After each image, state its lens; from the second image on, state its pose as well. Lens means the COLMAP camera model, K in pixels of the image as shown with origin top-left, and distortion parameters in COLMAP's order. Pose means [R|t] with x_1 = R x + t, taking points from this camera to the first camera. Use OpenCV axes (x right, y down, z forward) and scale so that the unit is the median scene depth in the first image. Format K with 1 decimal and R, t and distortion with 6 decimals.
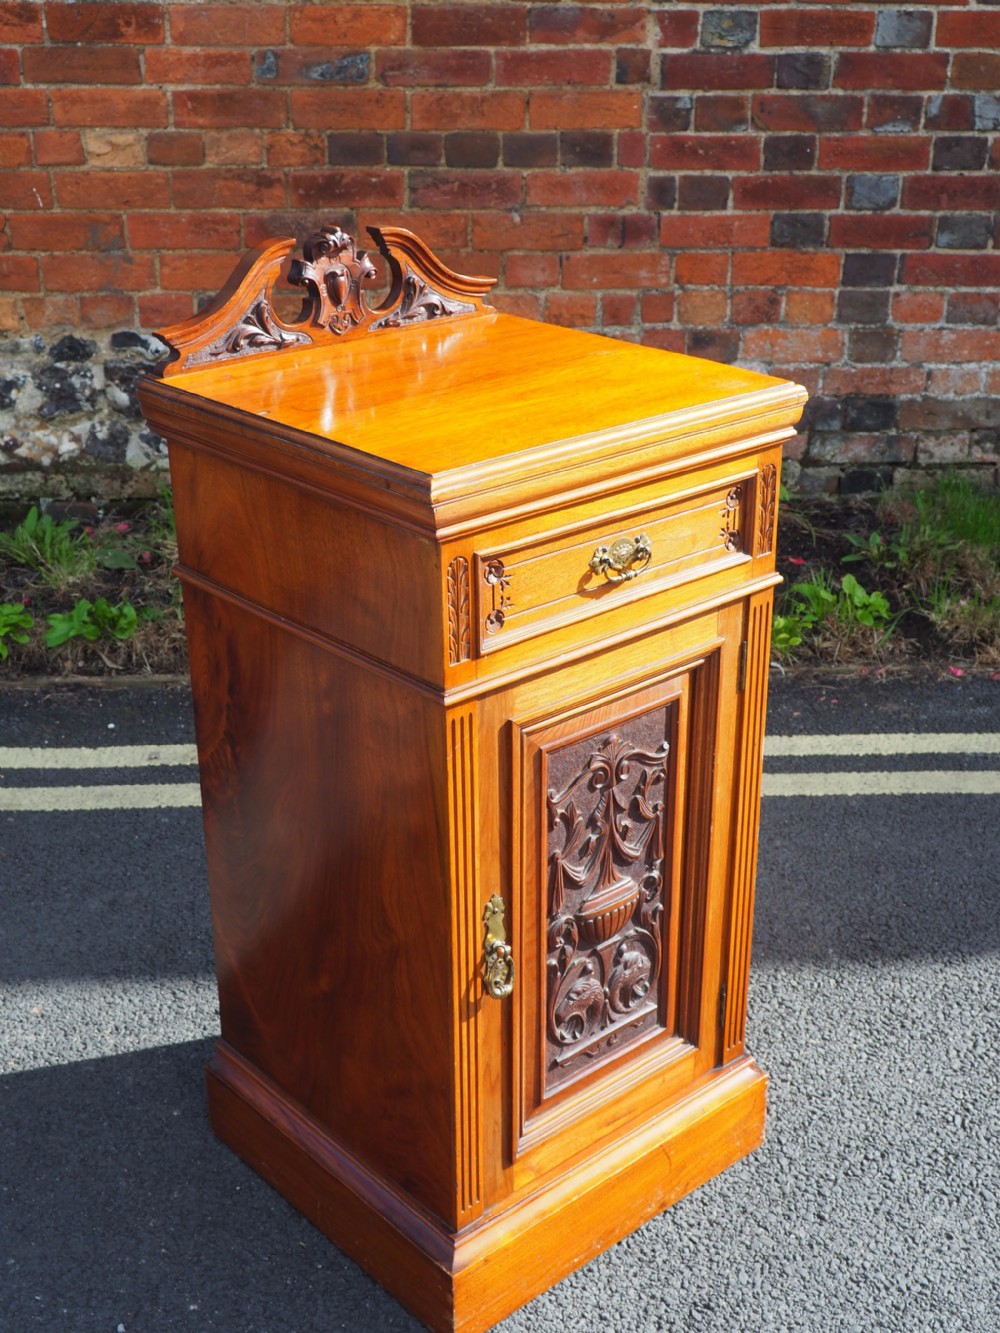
lens RADIAL K [[1634.9, 0, 502.5], [0, 1634.9, 666.7], [0, 0, 1]] dist [0.010491, 0.000000]
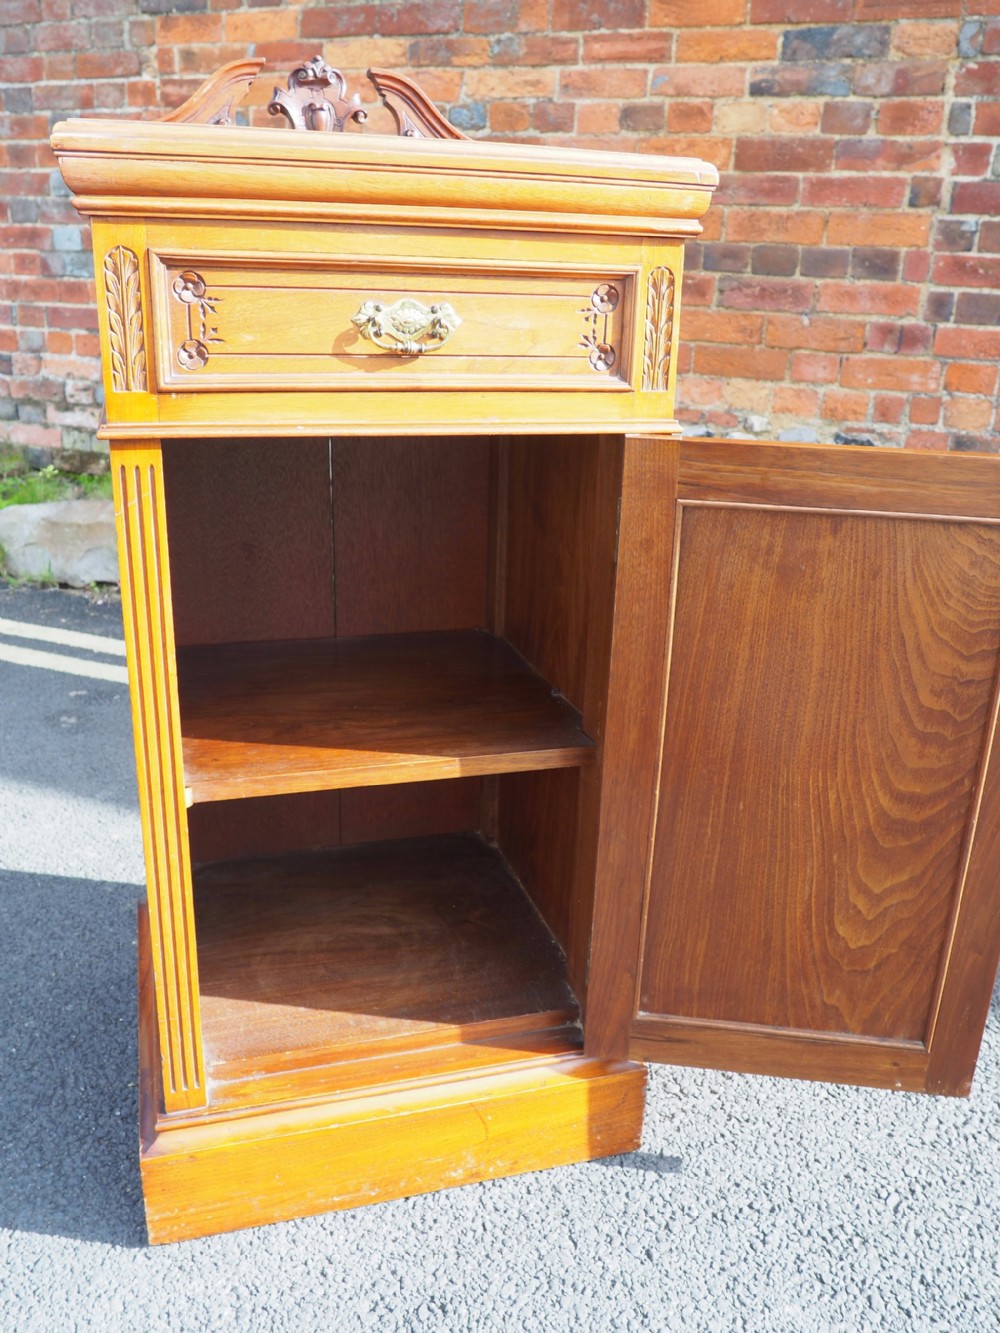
lens RADIAL K [[1106.8, 0, 505.6], [0, 1106.8, 675.2], [0, 0, 1]] dist [-0.060734, 0.029718]
pose [[0.911639, 0.168890, -0.374686, 0.269456], [-0.199314, 0.978962, -0.043678, 0.088497], [0.359427, 0.114498, 0.926122, 0.419907]]
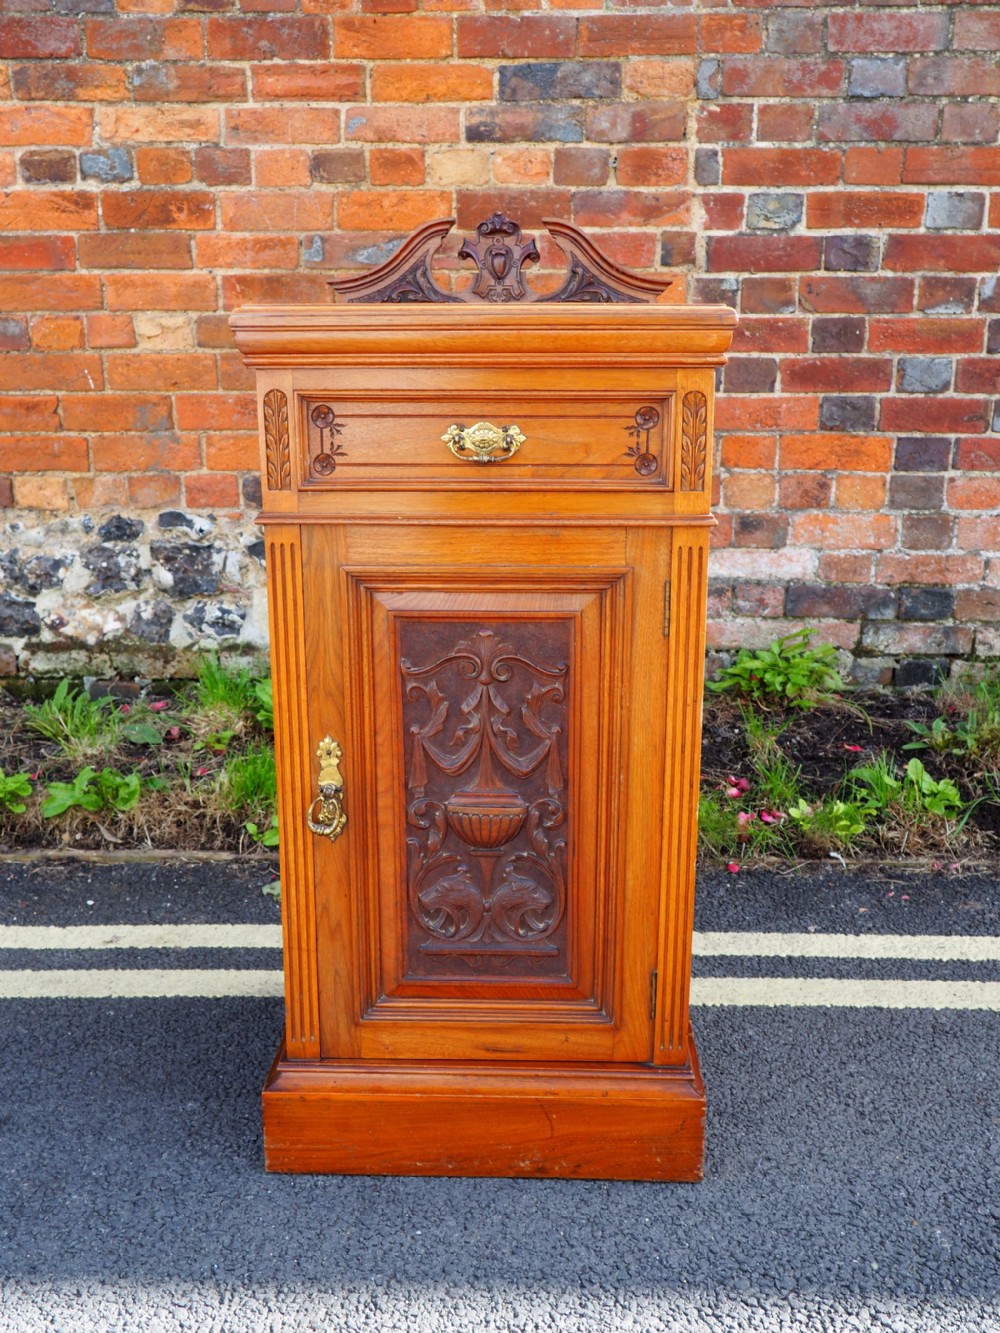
lens RADIAL K [[1291.8, 0, 494.7], [0, 1291.8, 678.4], [0, 0, 1]] dist [0.007135, 0.000000]
pose [[0.997246, 0.013450, -0.072940, 0.051646], [-0.024842, 0.987189, -0.157608, 0.032317], [0.069885, 0.158986, 0.984804, 0.454922]]
